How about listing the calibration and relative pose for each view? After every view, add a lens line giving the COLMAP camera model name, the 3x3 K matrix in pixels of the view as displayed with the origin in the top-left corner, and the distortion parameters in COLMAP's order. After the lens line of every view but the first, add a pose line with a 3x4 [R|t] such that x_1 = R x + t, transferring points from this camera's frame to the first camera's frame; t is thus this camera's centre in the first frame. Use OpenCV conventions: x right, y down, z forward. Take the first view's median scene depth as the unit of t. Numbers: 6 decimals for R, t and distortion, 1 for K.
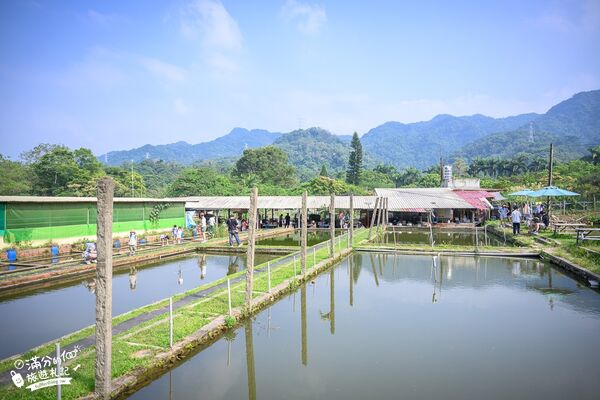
lens RADIAL K [[413.2, 0, 300.0], [0, 413.2, 200.0], [0, 0, 1]] dist [-0.026089, 0.005575]
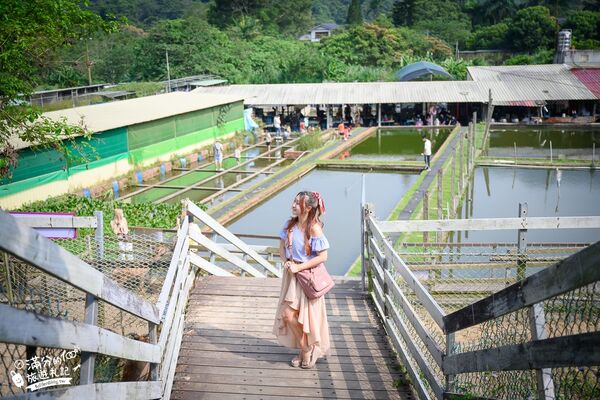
lens RADIAL K [[723.7, 0, 300.0], [0, 723.7, 200.0], [0, 0, 1]] dist [0.013911, -0.009228]
pose [[0.999740, -0.021131, 0.008621, -0.178907], [0.018709, 0.975171, 0.220661, -0.111319], [-0.013070, -0.220442, 0.975312, -0.435936]]
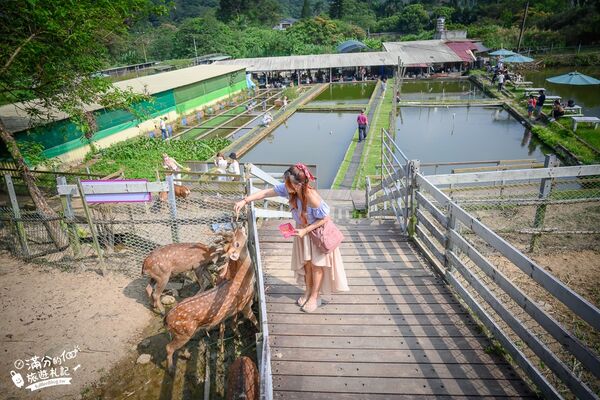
lens RADIAL K [[413.2, 0, 300.0], [0, 413.2, 200.0], [0, 0, 1]] dist [-0.026089, 0.005575]
pose [[0.995938, -0.071651, 0.054539, -0.203085], [0.044916, 0.920244, 0.388760, -0.105005], [-0.078044, -0.384731, 0.919724, -0.353138]]
